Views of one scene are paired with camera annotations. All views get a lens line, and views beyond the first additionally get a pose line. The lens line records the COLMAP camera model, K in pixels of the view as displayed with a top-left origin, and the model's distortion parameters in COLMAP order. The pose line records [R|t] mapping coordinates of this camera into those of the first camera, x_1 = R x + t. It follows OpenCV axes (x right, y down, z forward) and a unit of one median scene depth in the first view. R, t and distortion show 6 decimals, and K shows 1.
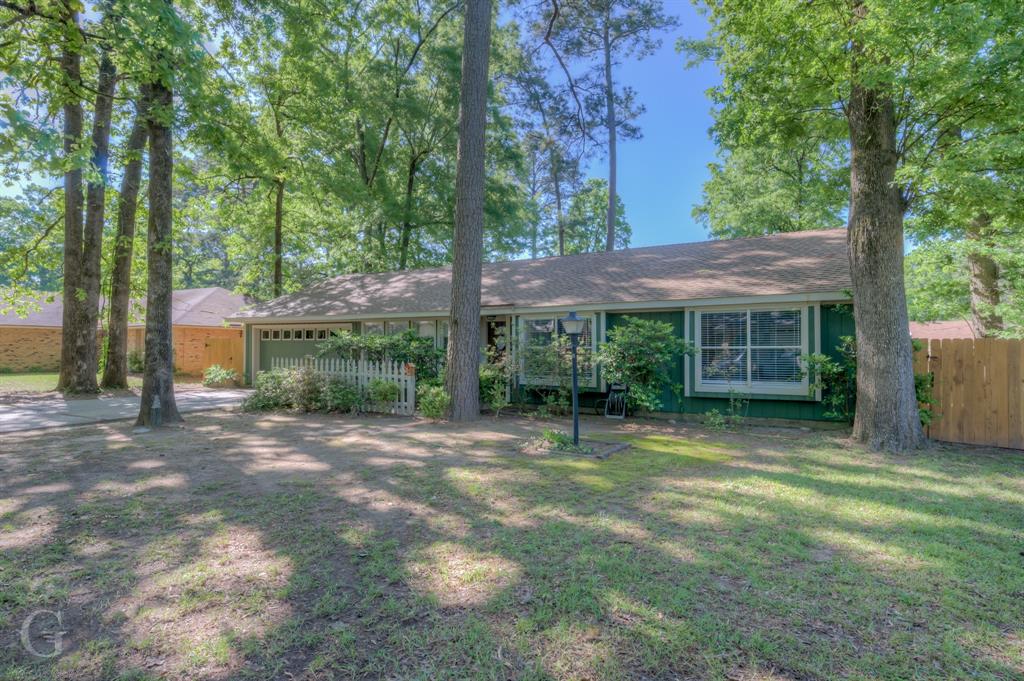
lens RADIAL K [[546.9, 0, 512.0], [0, 546.9, 340.5], [0, 0, 1]] dist [0.002891, 0.000575]
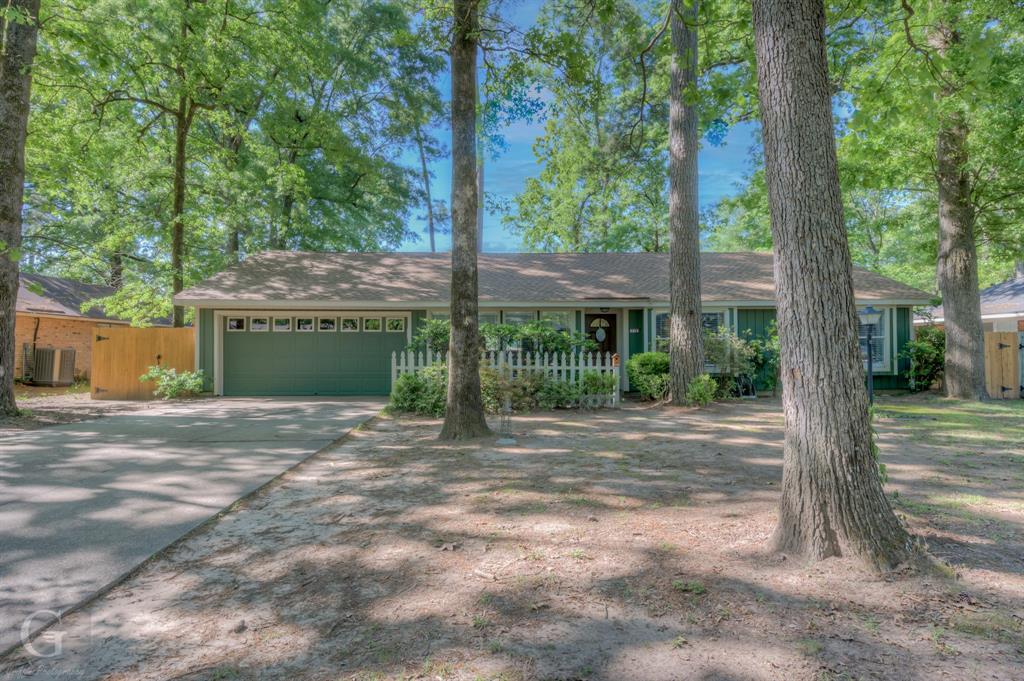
lens RADIAL K [[546.9, 0, 512.0], [0, 546.9, 340.5], [0, 0, 1]] dist [0.002891, 0.000575]
pose [[0.842551, 0.000245, 0.538617, -0.839304], [-0.001411, 0.999997, 0.001752, 0.015733], [-0.538615, -0.002236, 0.842549, 0.268128]]
